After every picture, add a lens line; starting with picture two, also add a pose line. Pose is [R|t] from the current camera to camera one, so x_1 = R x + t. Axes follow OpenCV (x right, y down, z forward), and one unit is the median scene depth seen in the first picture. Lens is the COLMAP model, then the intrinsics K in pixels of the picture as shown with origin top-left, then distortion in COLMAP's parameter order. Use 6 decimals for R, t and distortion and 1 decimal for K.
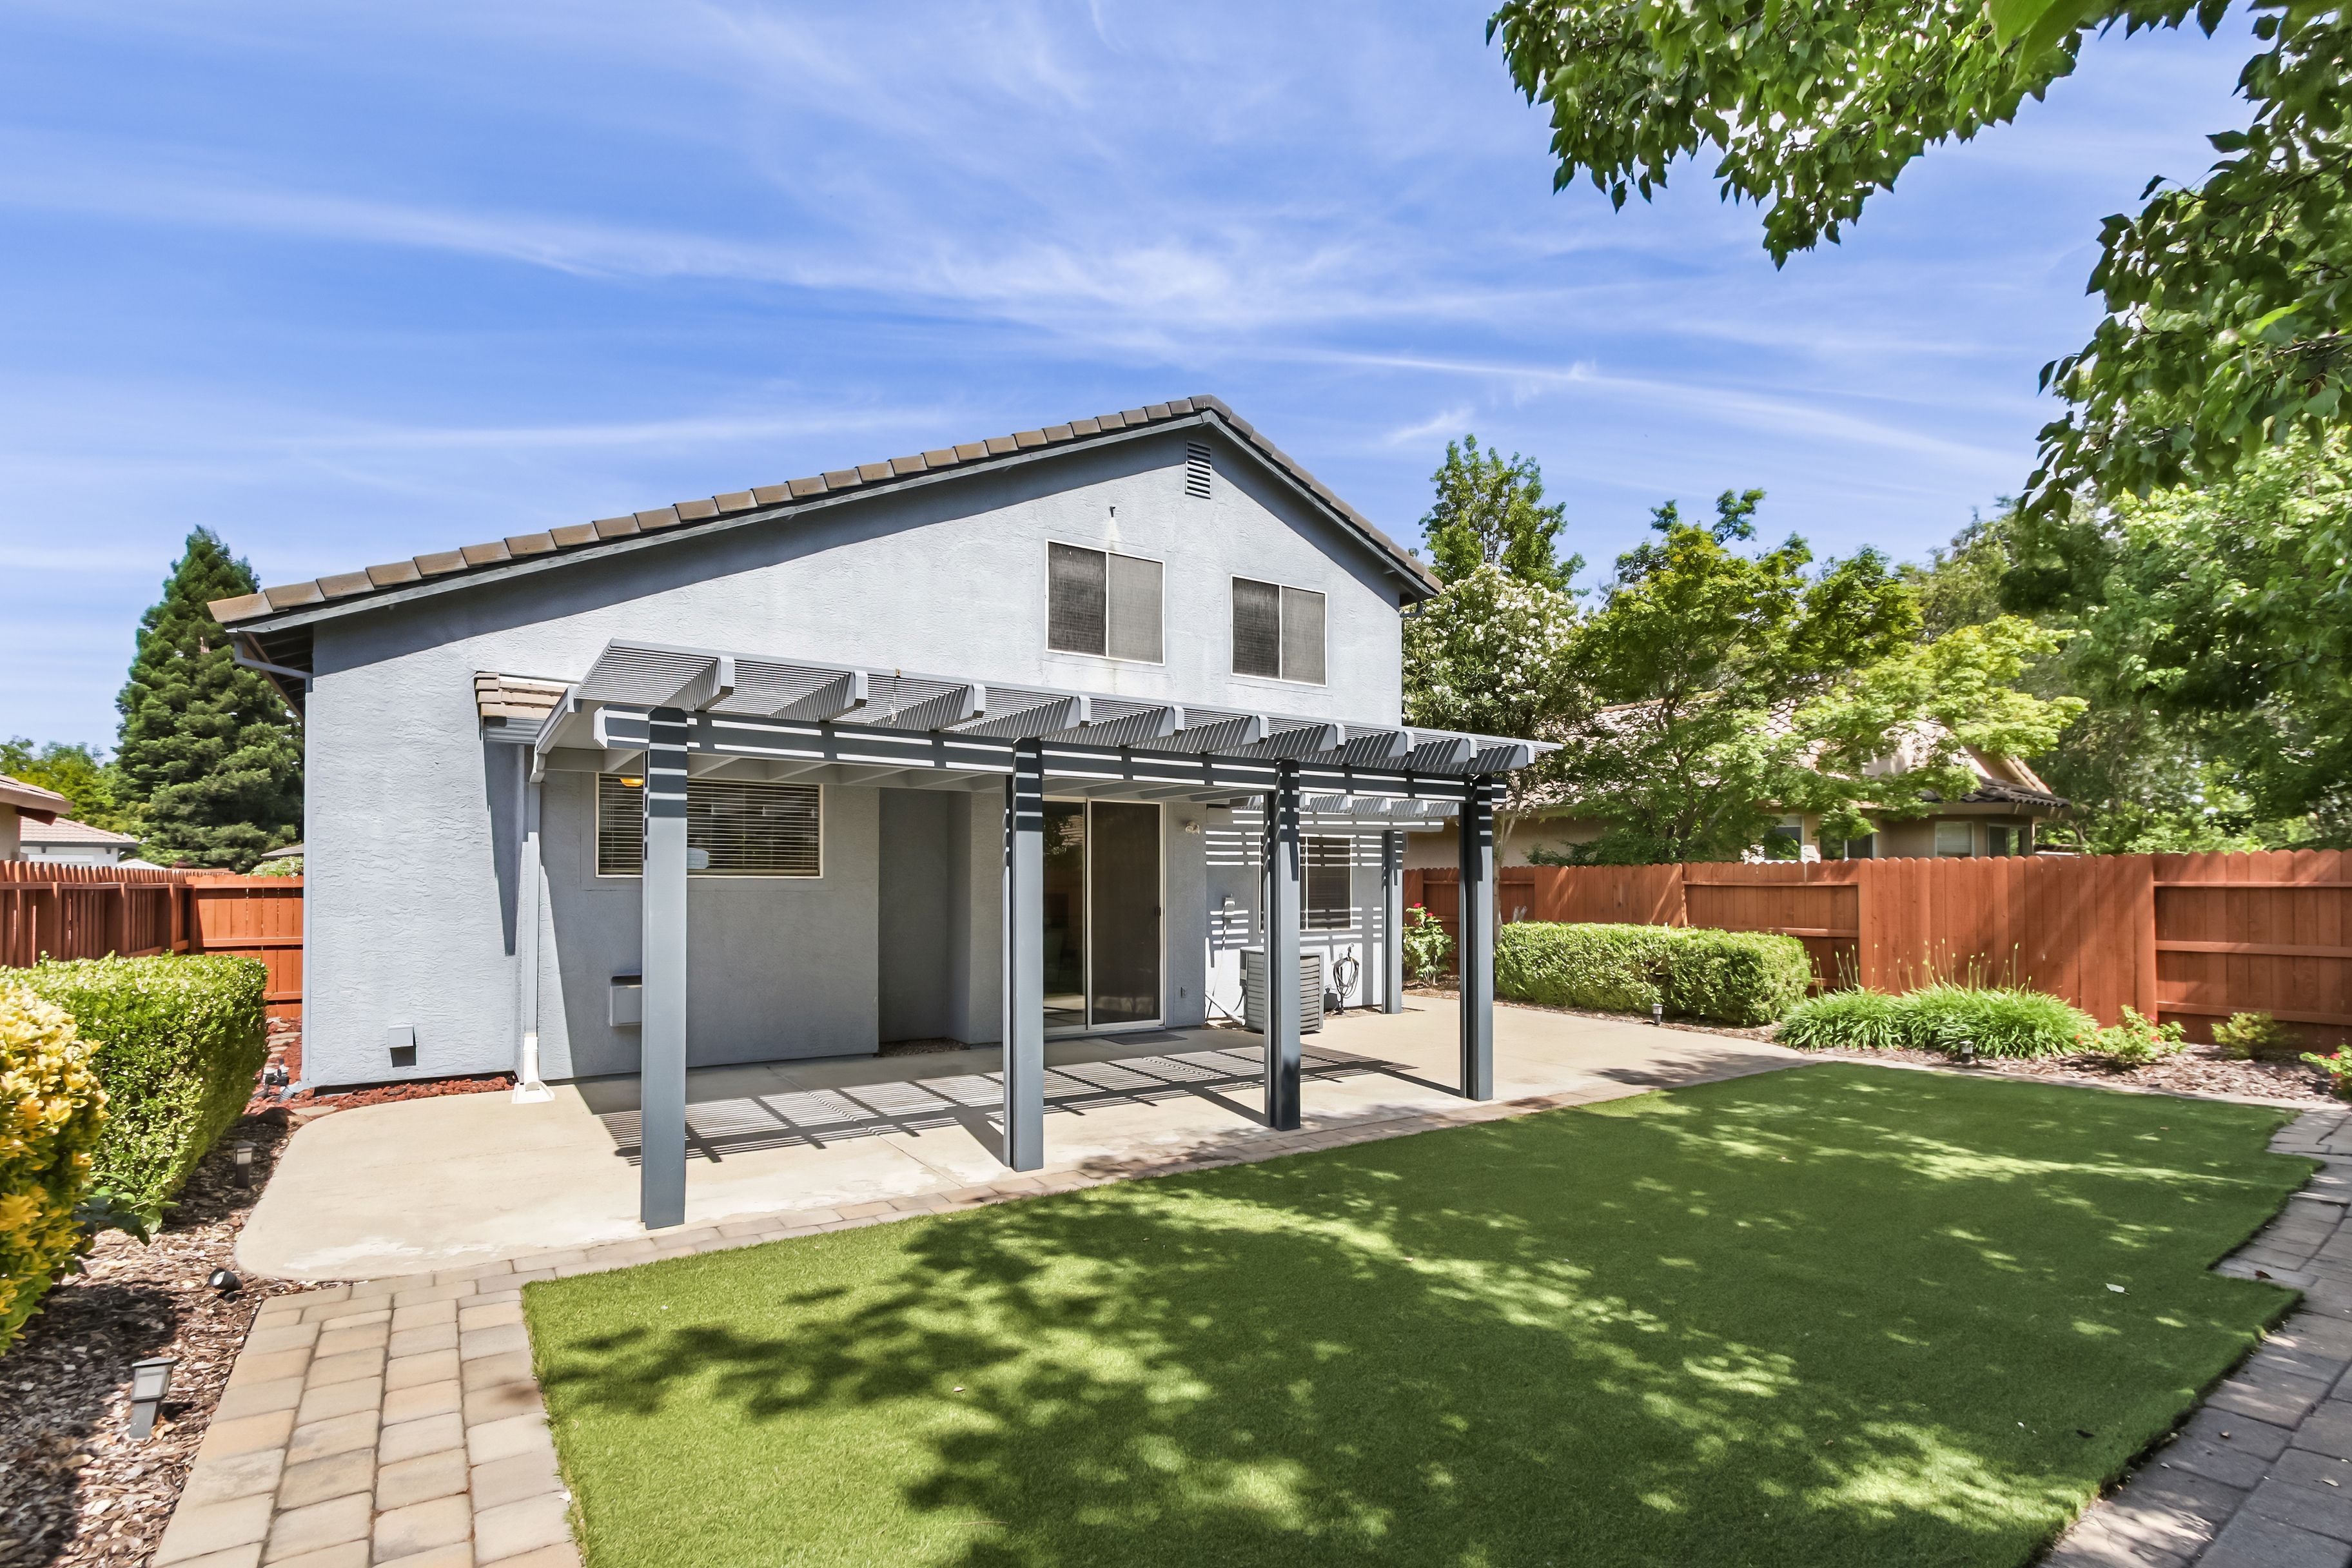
lens RADIAL K [[1097.2, 0, 1208.6], [0, 1097.2, 871.4], [0, 0, 1]] dist [-0.000043, 0.001137]
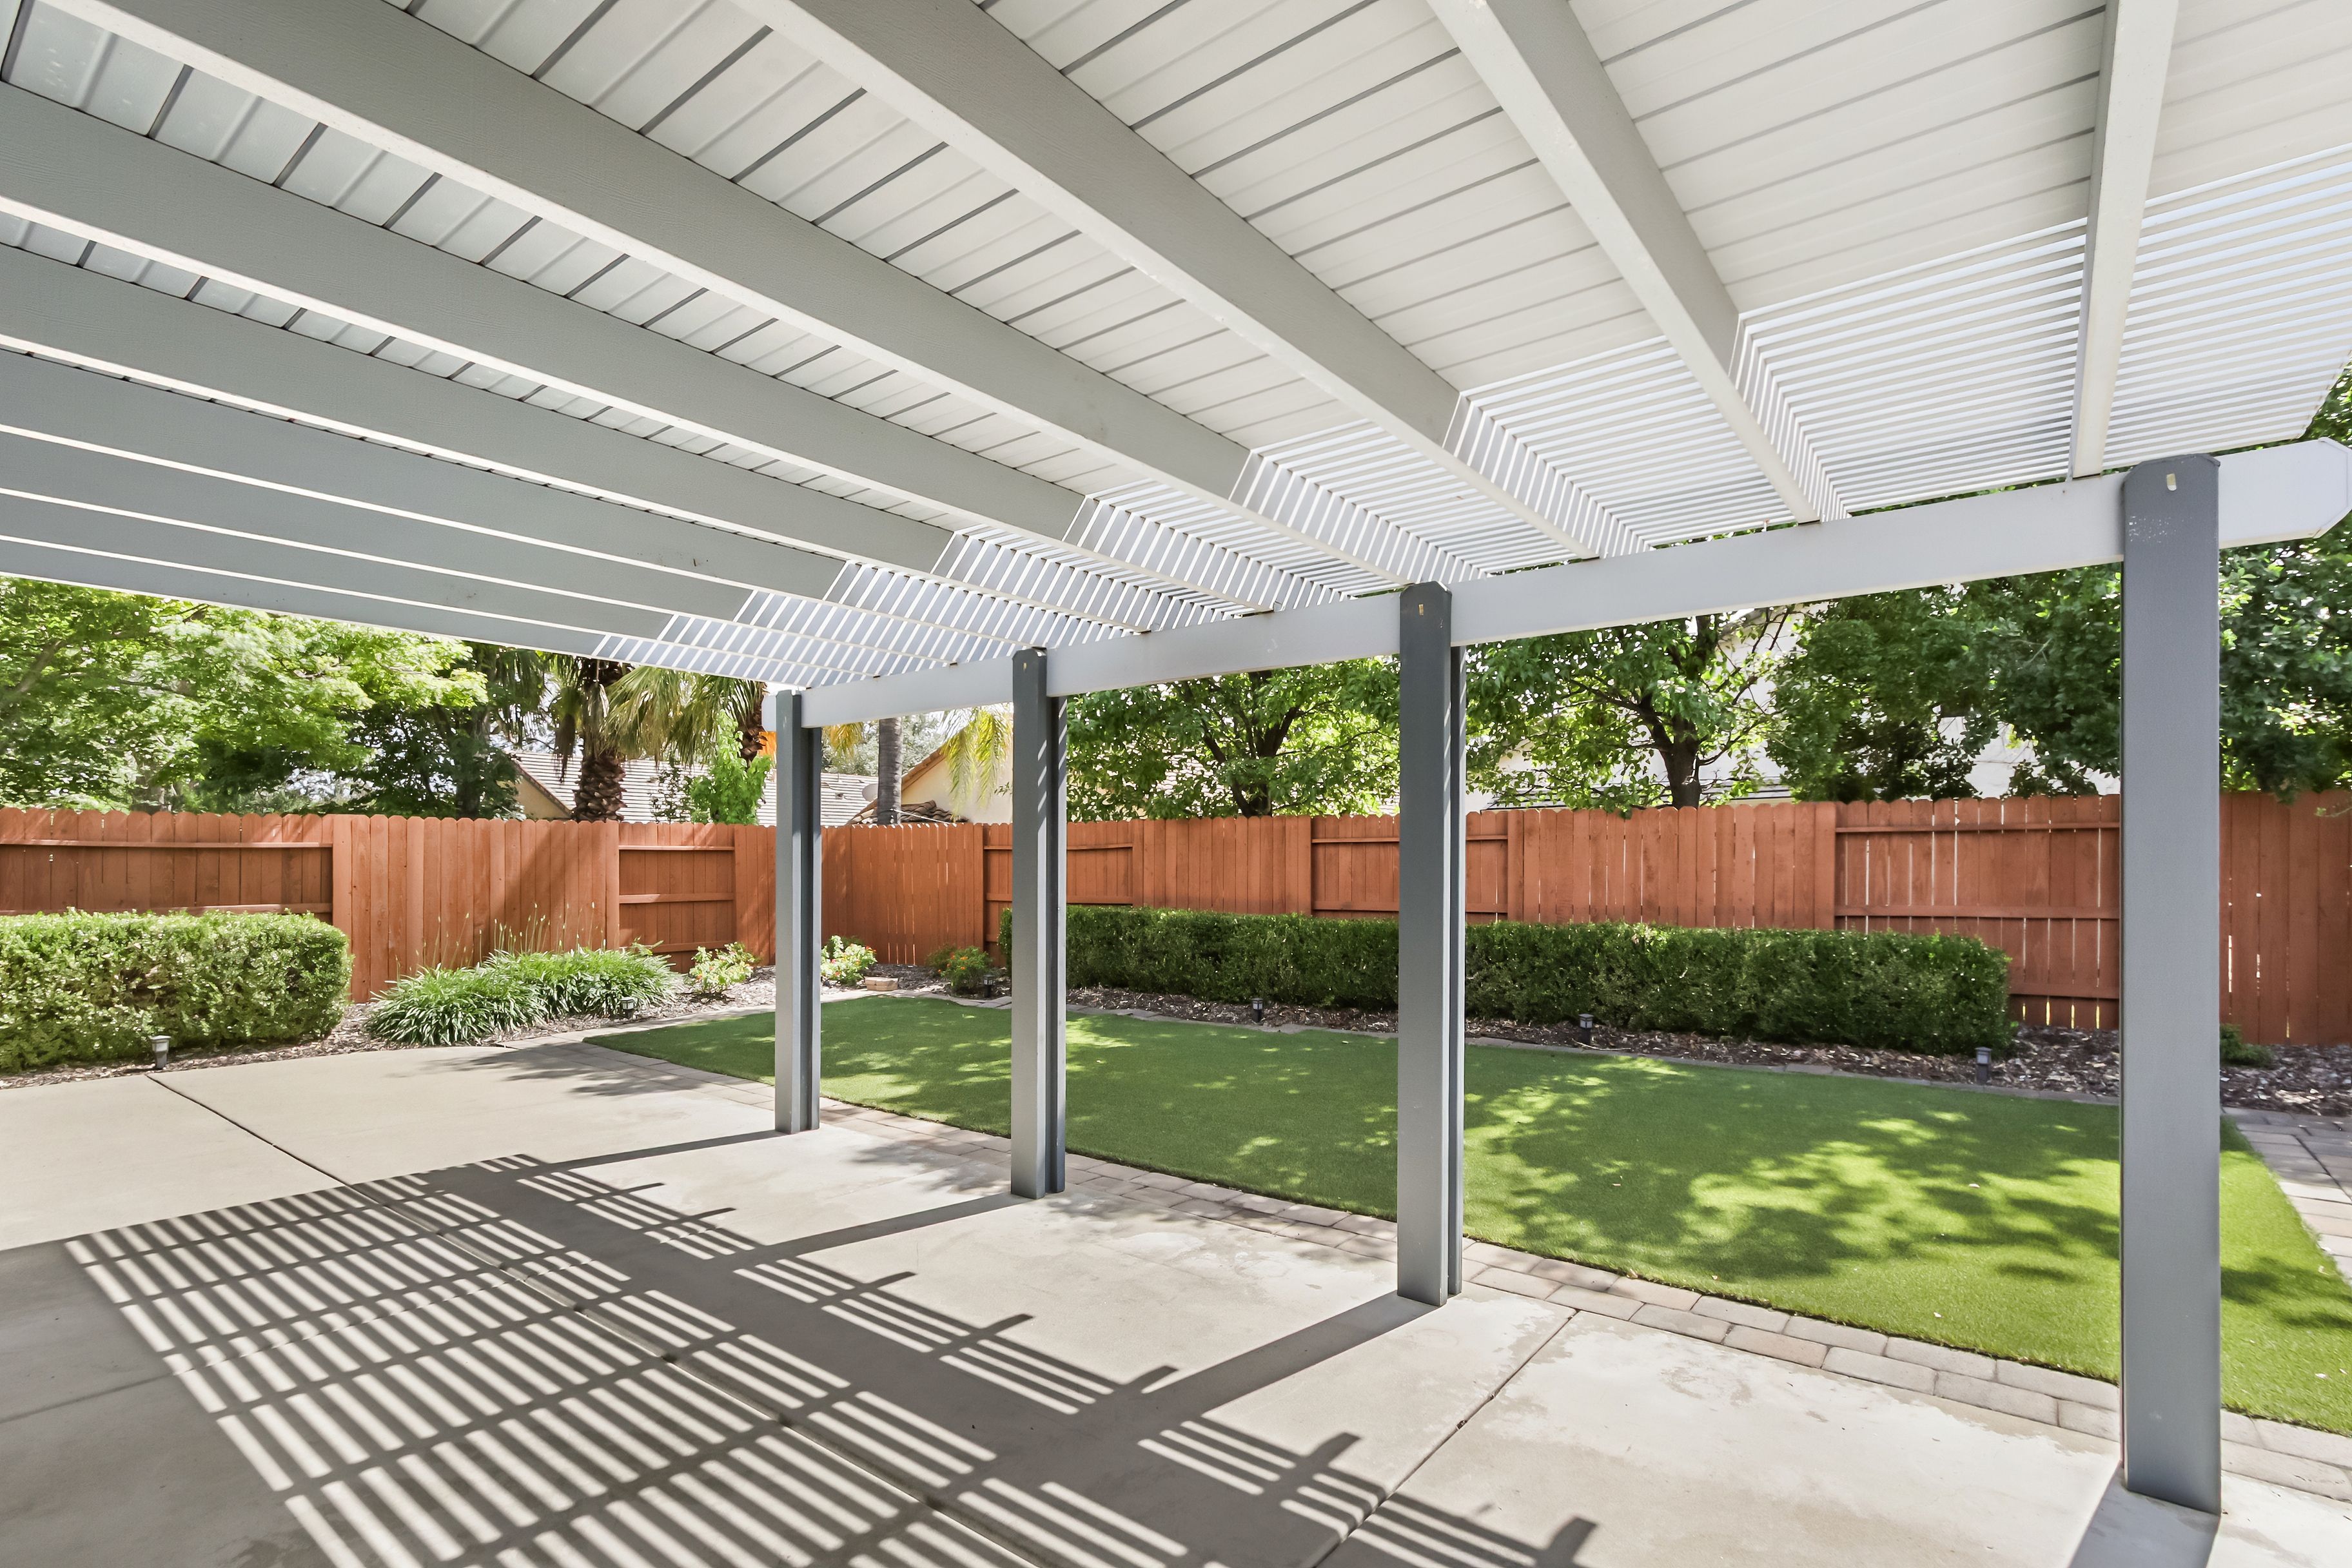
lens RADIAL K [[1097.2, 0, 1154.3], [0, 1097.2, 864.0], [0, 0, 1]] dist [-0.000043, 0.001137]
pose [[-0.269802, -0.006023, 0.962897, -0.441232], [-0.009714, 0.999947, 0.003533, 0.021370], [-0.962867, -0.008400, -0.269846, 0.817841]]
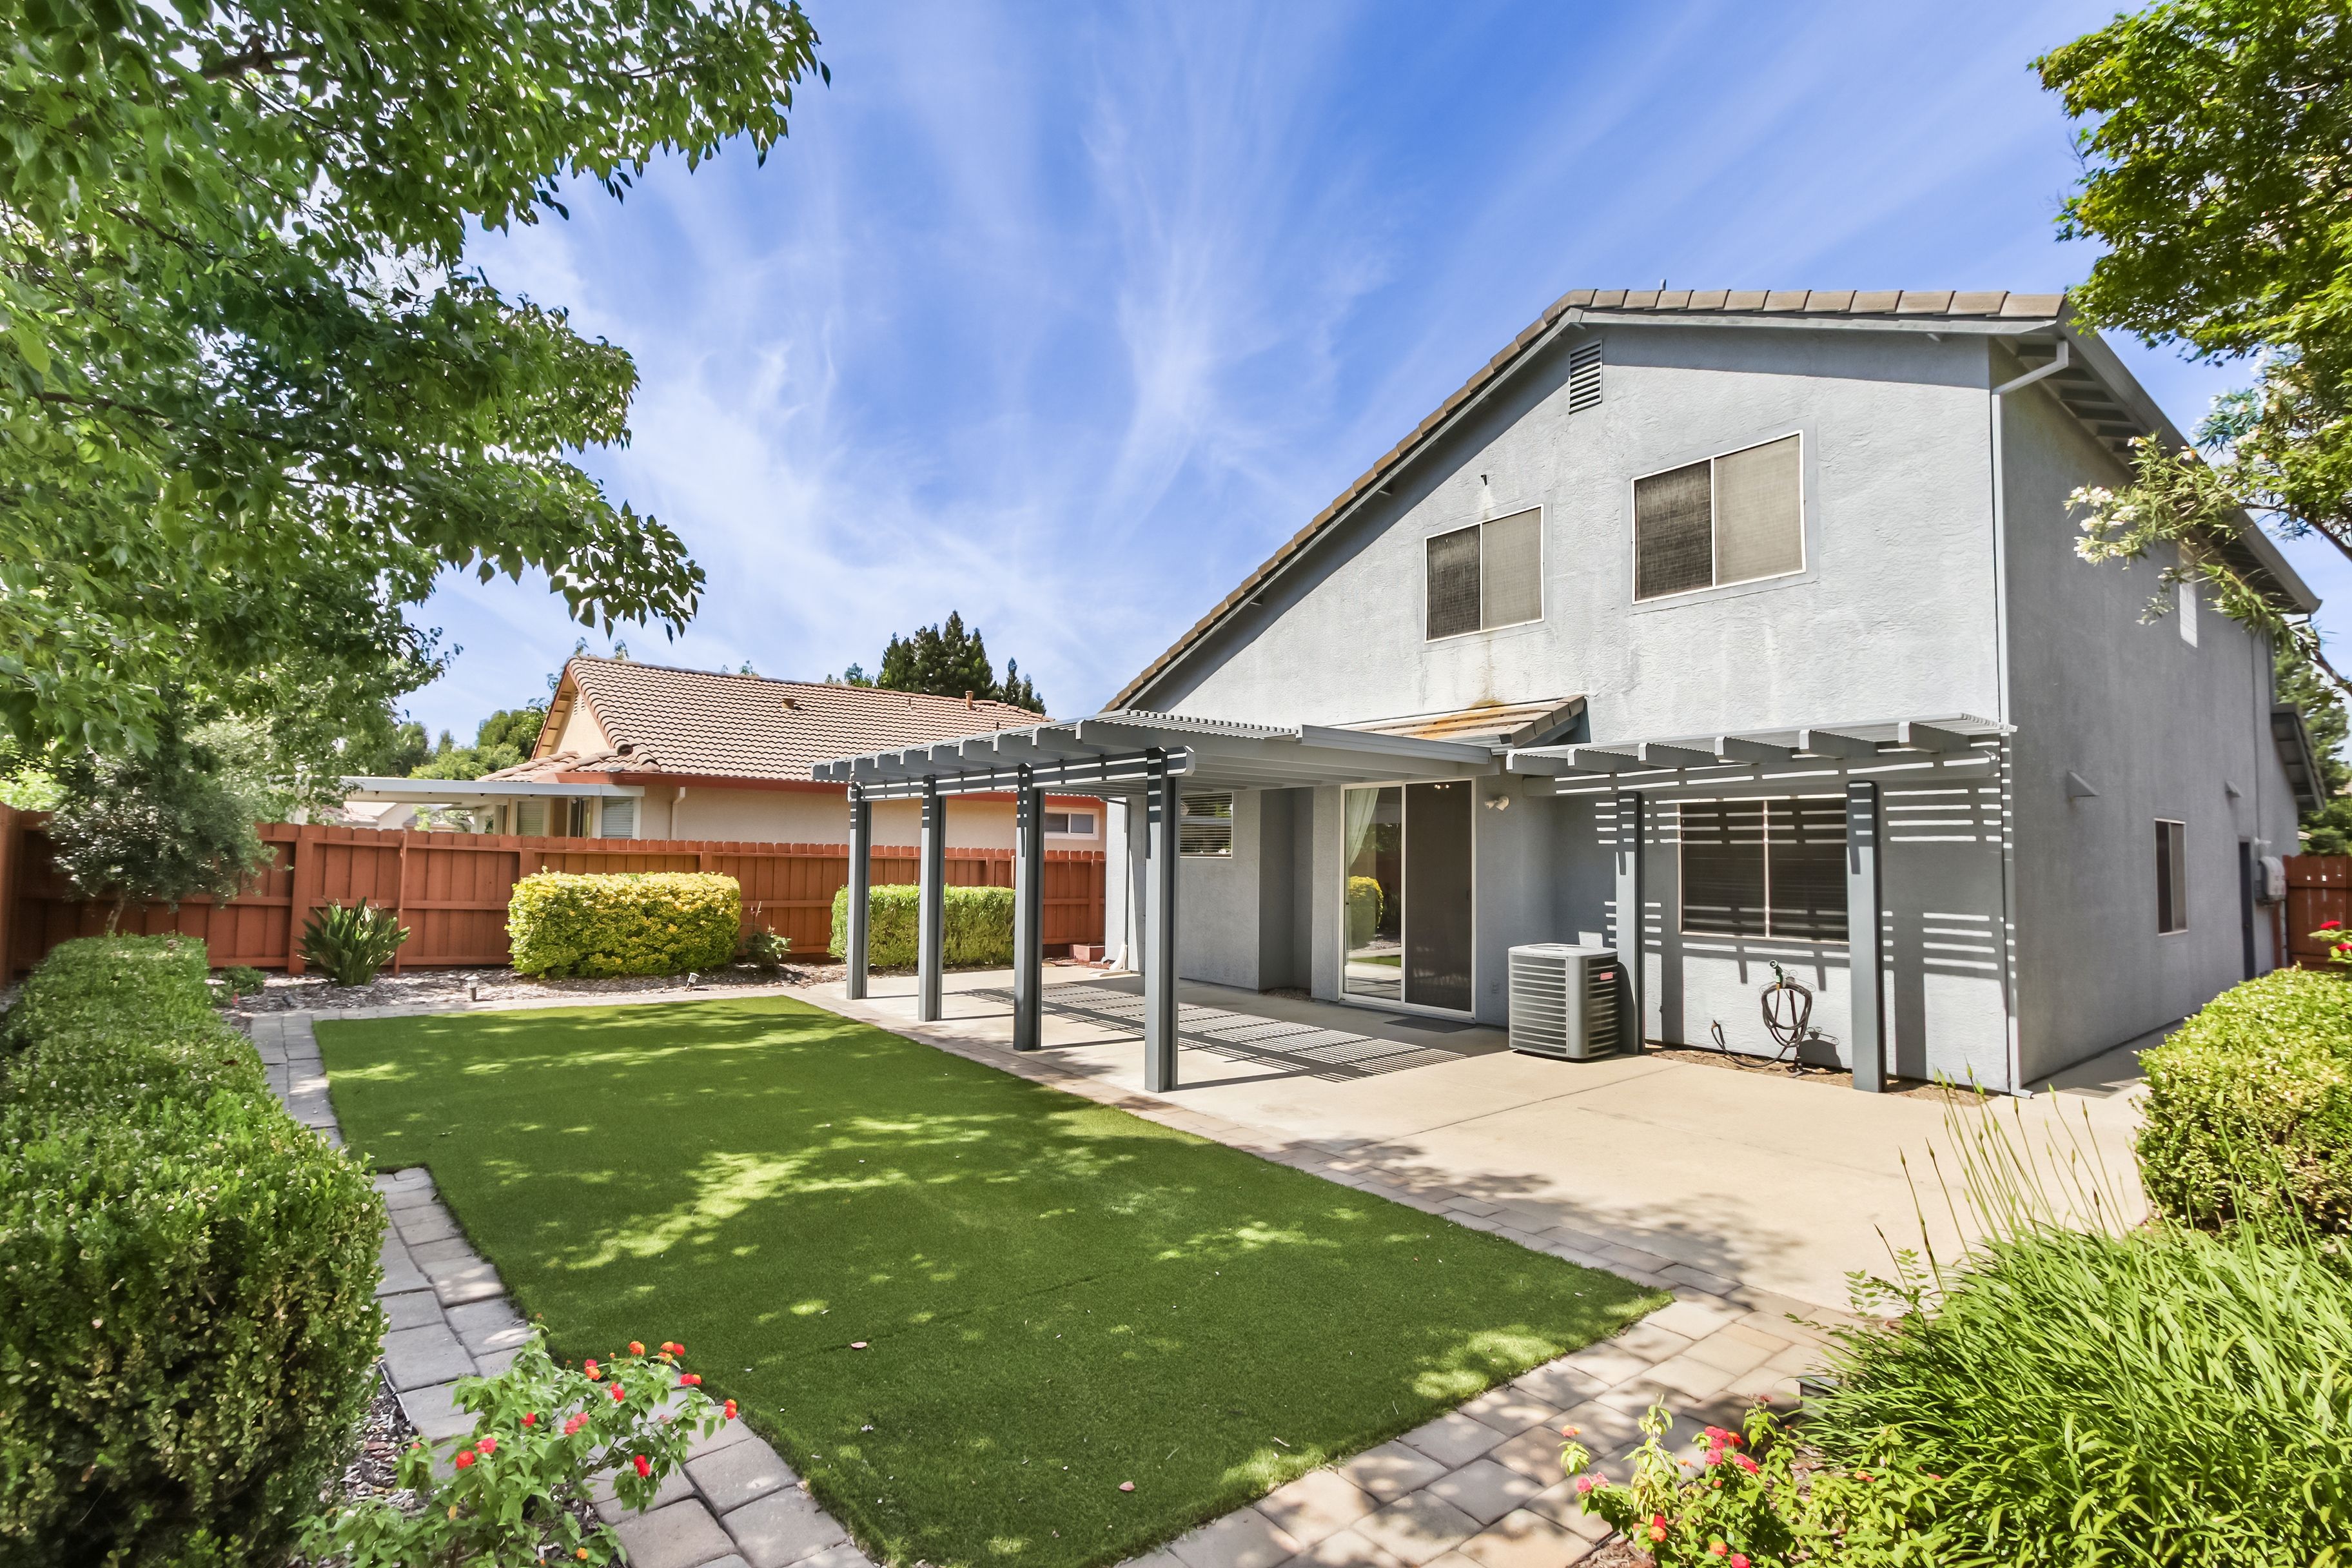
lens RADIAL K [[1097.2, 0, 1175.5], [0, 1097.2, 797.0], [0, 0, 1]] dist [-0.000043, 0.001137]
pose [[0.053565, -0.057026, -0.996935, 1.002018], [-0.003220, 0.998353, -0.057280, 0.008517], [0.998559, 0.006279, 0.053293, 0.804319]]
